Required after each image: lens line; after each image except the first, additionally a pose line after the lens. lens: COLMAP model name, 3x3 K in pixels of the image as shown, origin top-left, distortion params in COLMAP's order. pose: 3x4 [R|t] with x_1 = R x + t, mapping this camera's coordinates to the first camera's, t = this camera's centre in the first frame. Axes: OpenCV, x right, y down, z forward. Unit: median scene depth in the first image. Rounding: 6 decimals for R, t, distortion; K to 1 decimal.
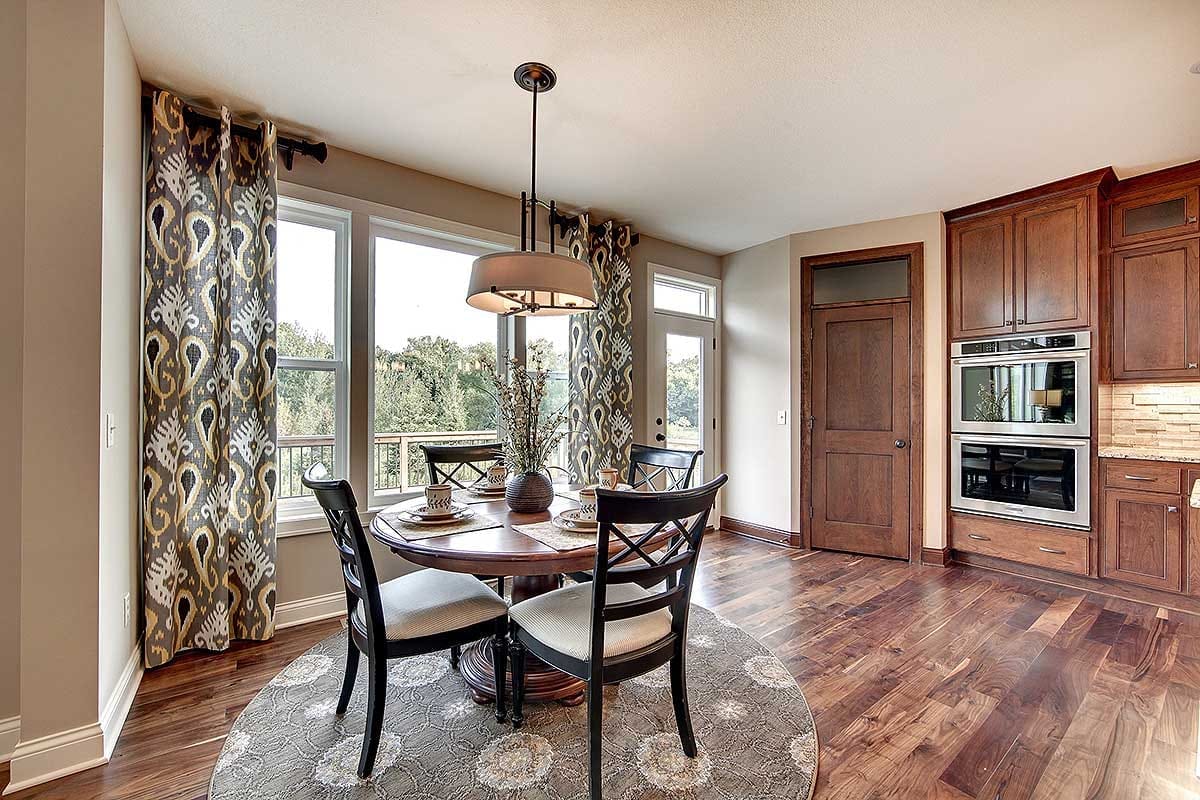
lens RADIAL K [[473.9, 0, 600.0], [0, 473.9, 400.0], [0, 0, 1]] dist [-0.000995, 0.000020]
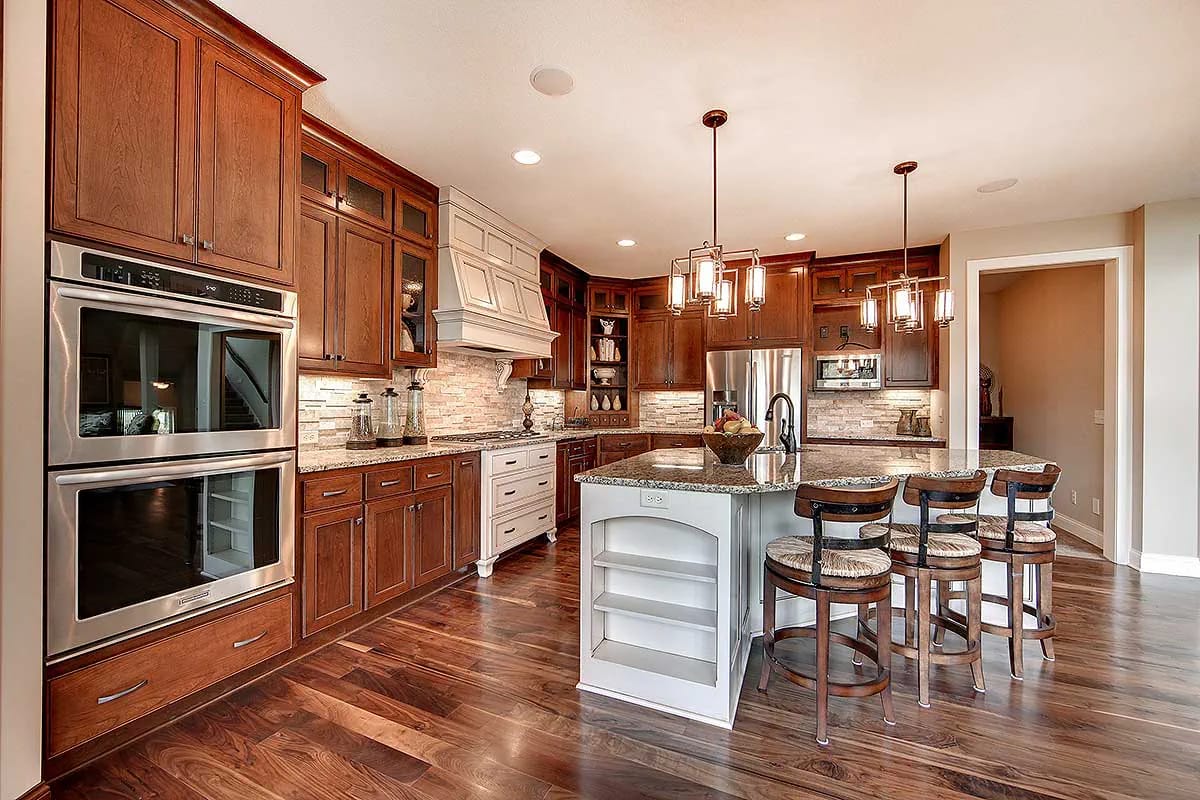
lens RADIAL K [[473.9, 0, 600.0], [0, 473.9, 400.0], [0, 0, 1]] dist [-0.000995, 0.000020]
pose [[-0.486725, 0.000231, 0.873555, 0.208899], [-0.015029, 0.999850, -0.008638, 0.010137], [-0.873426, -0.017333, -0.486648, 0.929046]]
